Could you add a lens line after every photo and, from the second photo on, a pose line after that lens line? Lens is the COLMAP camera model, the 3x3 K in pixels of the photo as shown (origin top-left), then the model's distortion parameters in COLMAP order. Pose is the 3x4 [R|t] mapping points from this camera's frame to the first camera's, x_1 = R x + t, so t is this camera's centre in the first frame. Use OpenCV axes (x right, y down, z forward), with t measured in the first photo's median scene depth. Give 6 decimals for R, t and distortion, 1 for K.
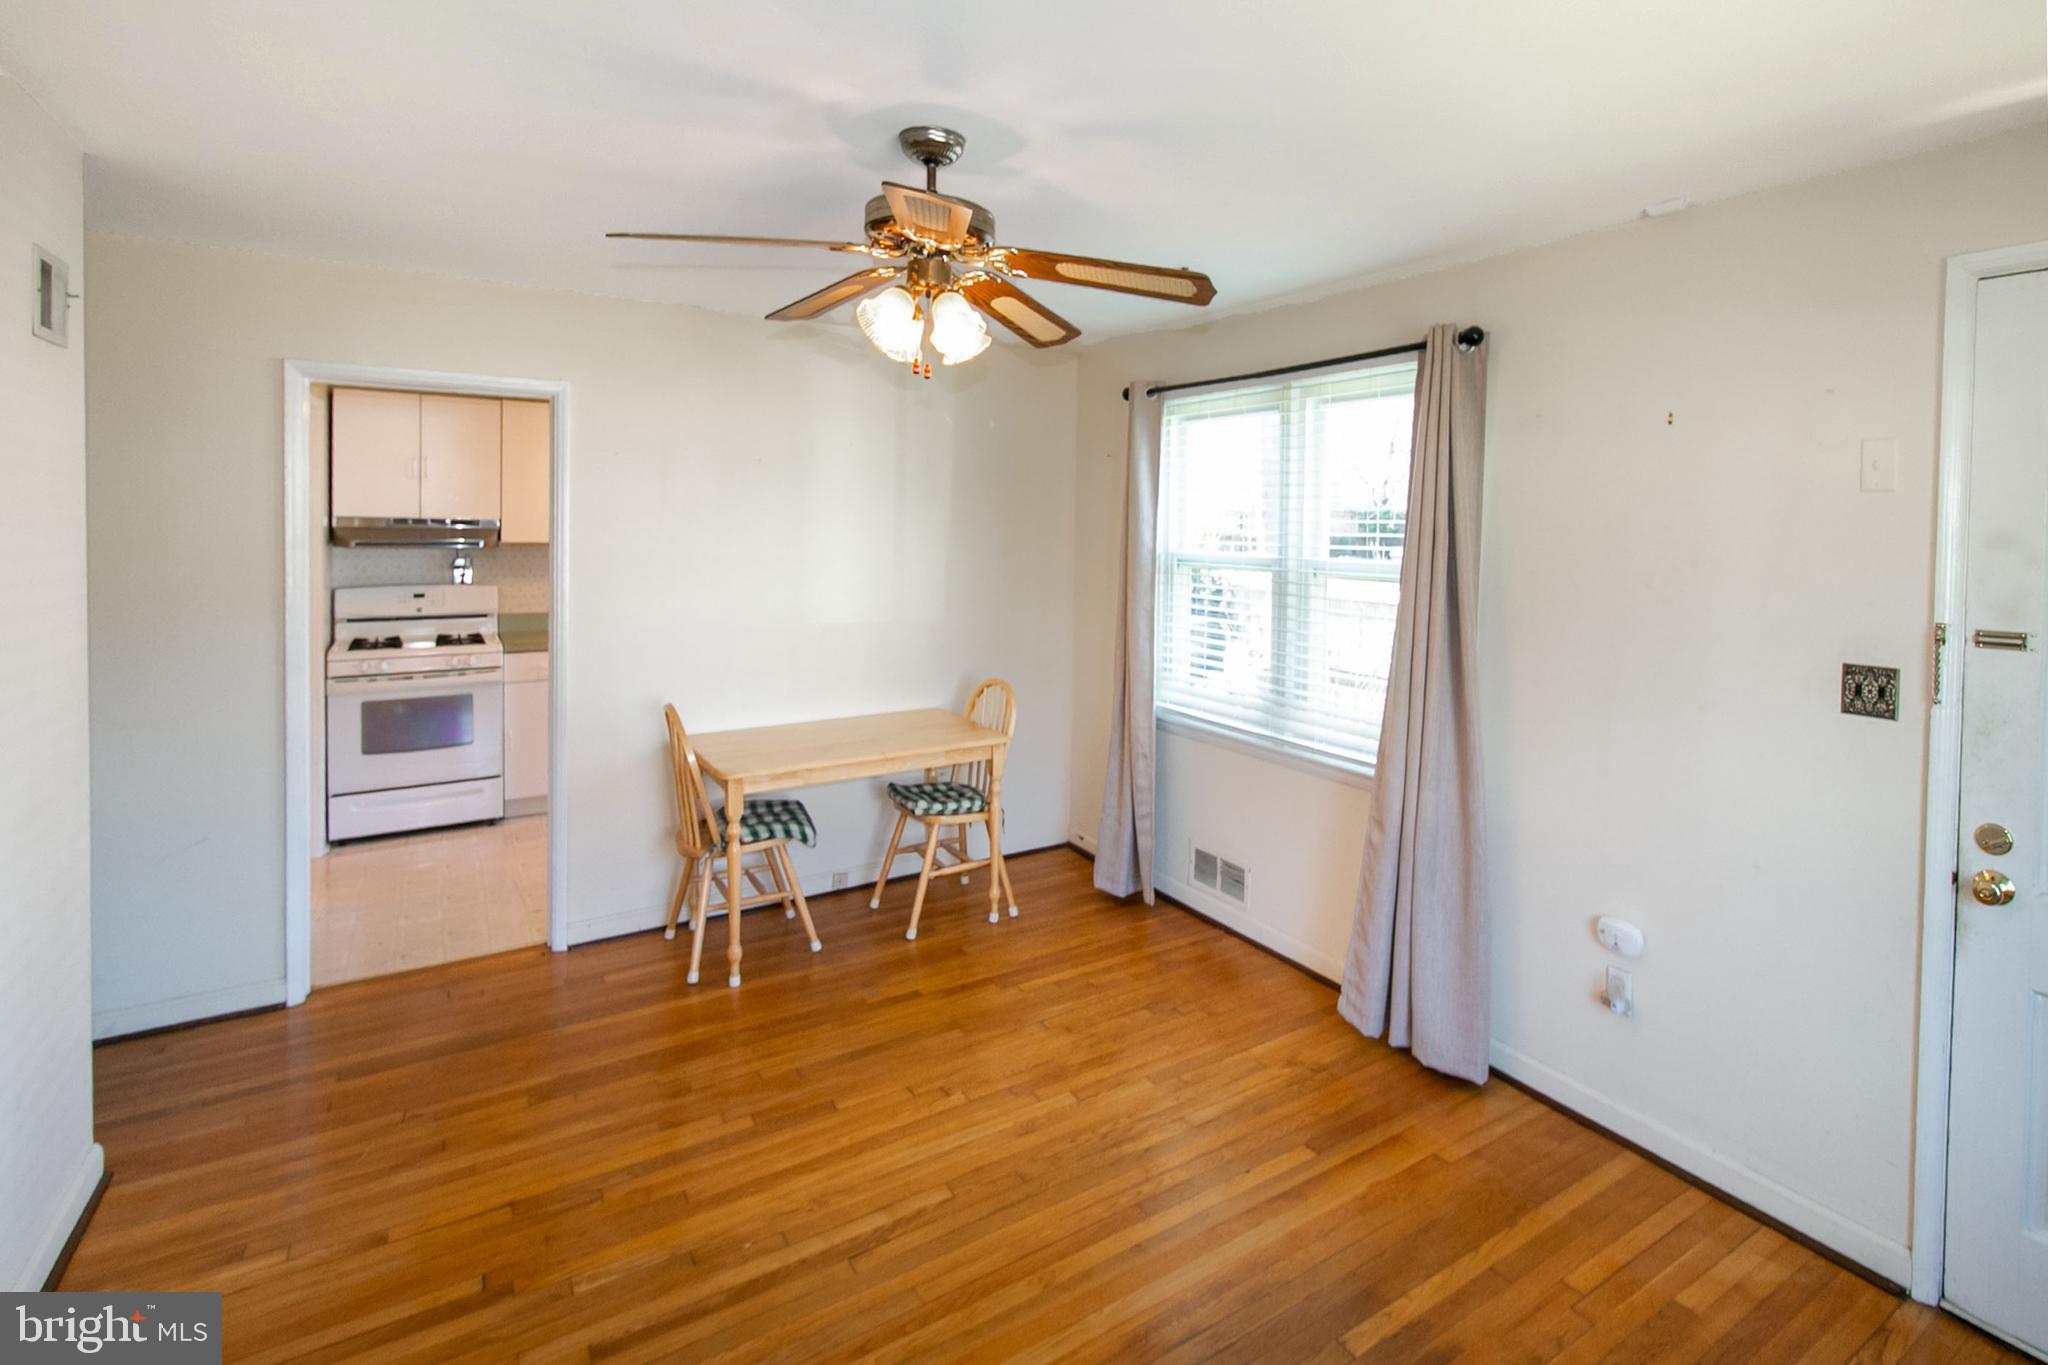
lens RADIAL K [[971.4, 0, 1051.3], [0, 971.4, 557.0], [0, 0, 1]] dist [0.002097, -0.000228]
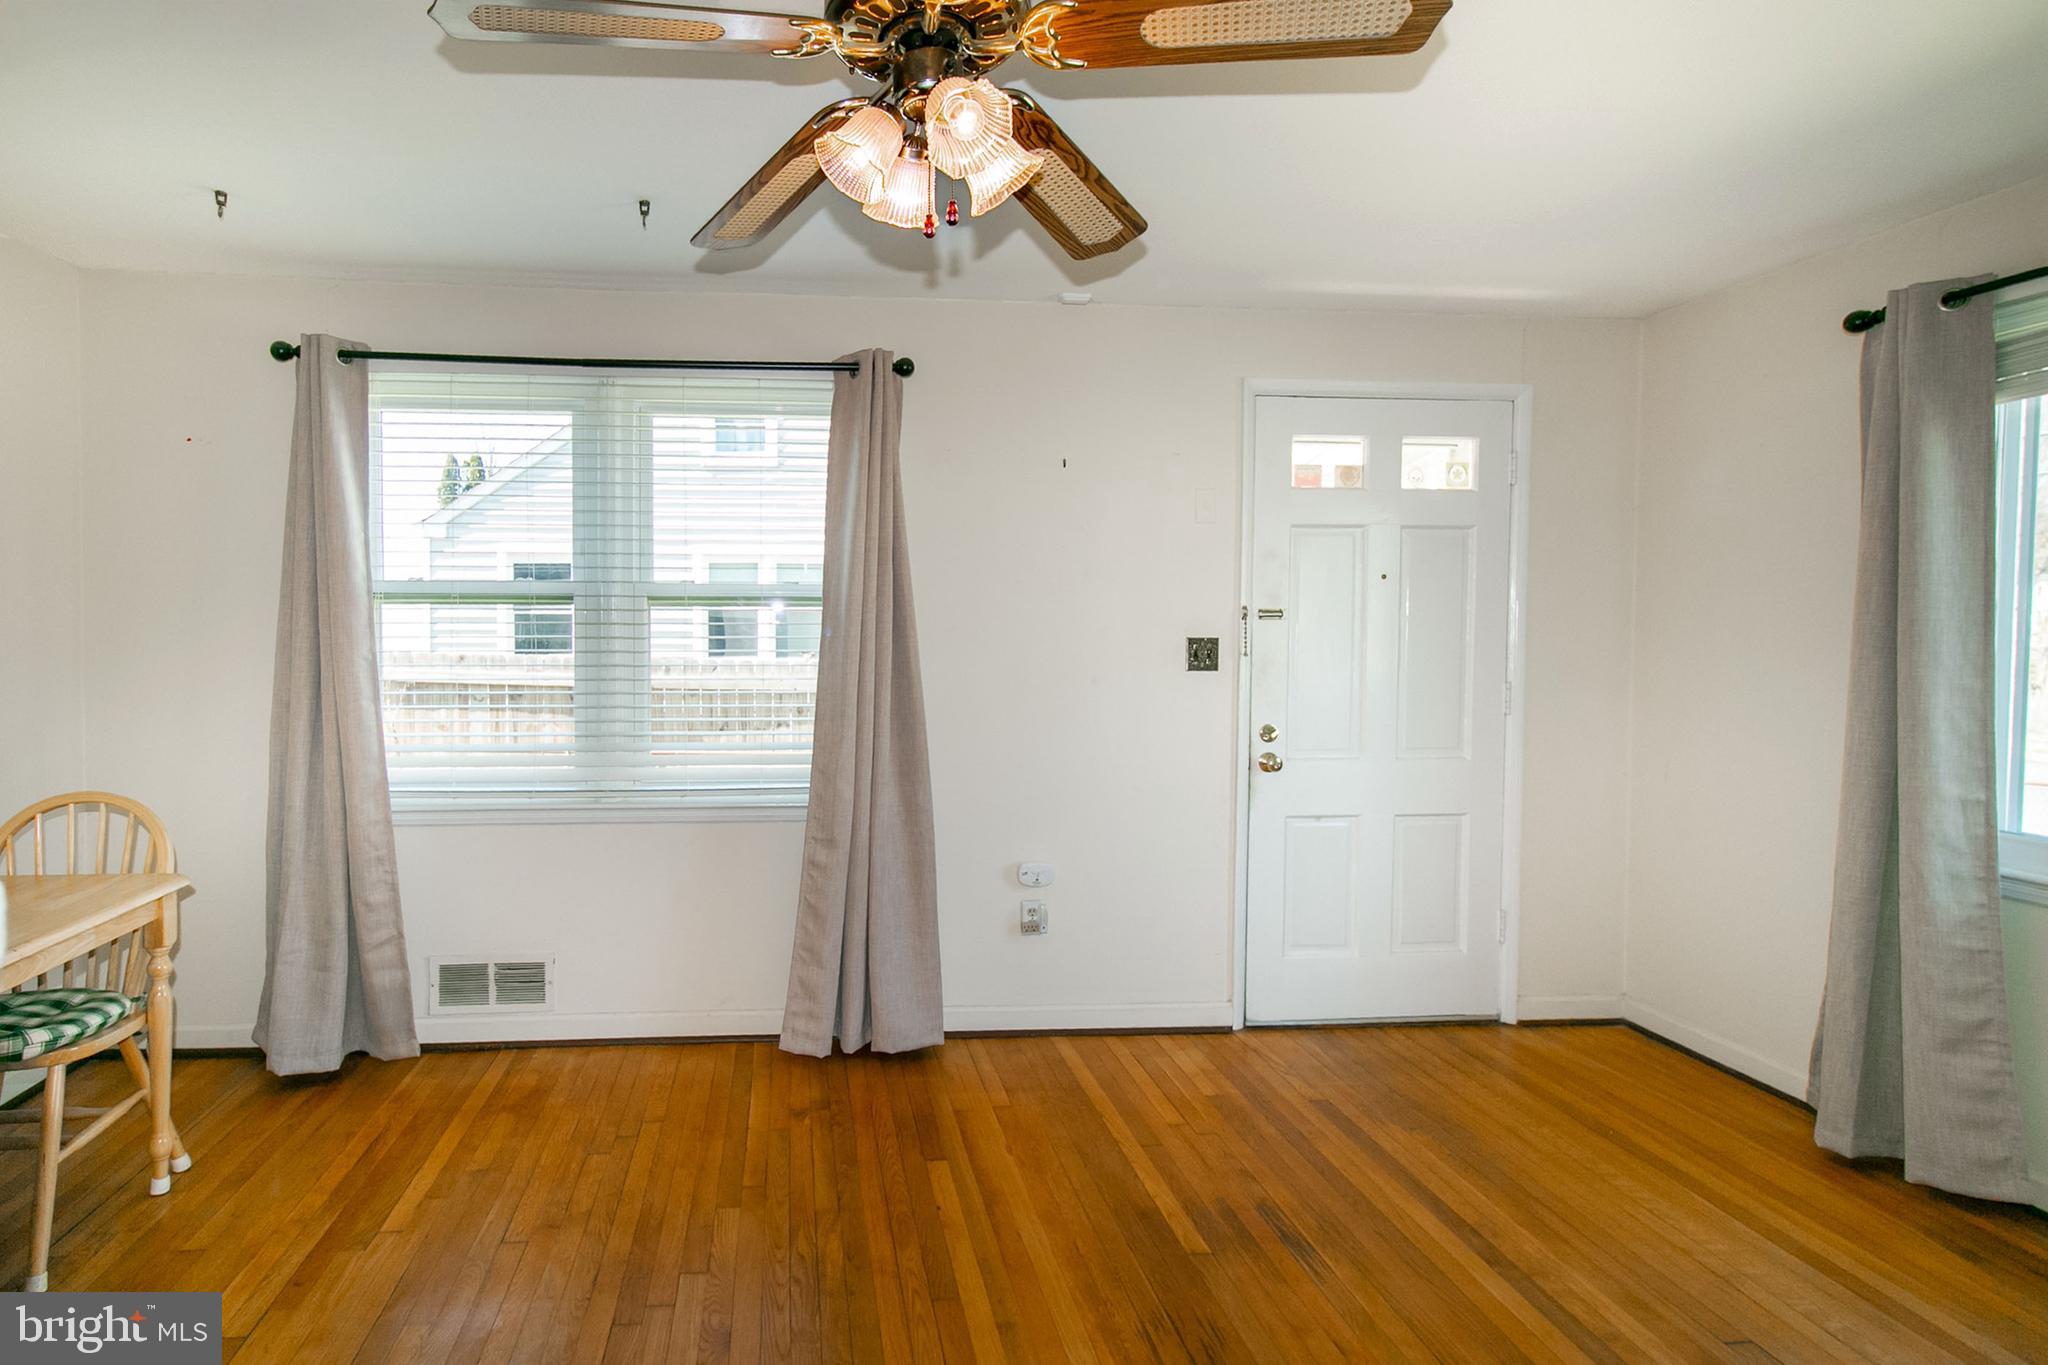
lens RADIAL K [[1009.0, 0, 753.8], [0, 1009.0, 656.6], [0, 0, 1]] dist [-0.000907, -0.001323]
pose [[0.494795, -0.028428, 0.868545, -0.614322], [0.021456, 0.999560, 0.020493, 0.065105], [-0.868745, 0.008496, 0.495187, 0.571065]]
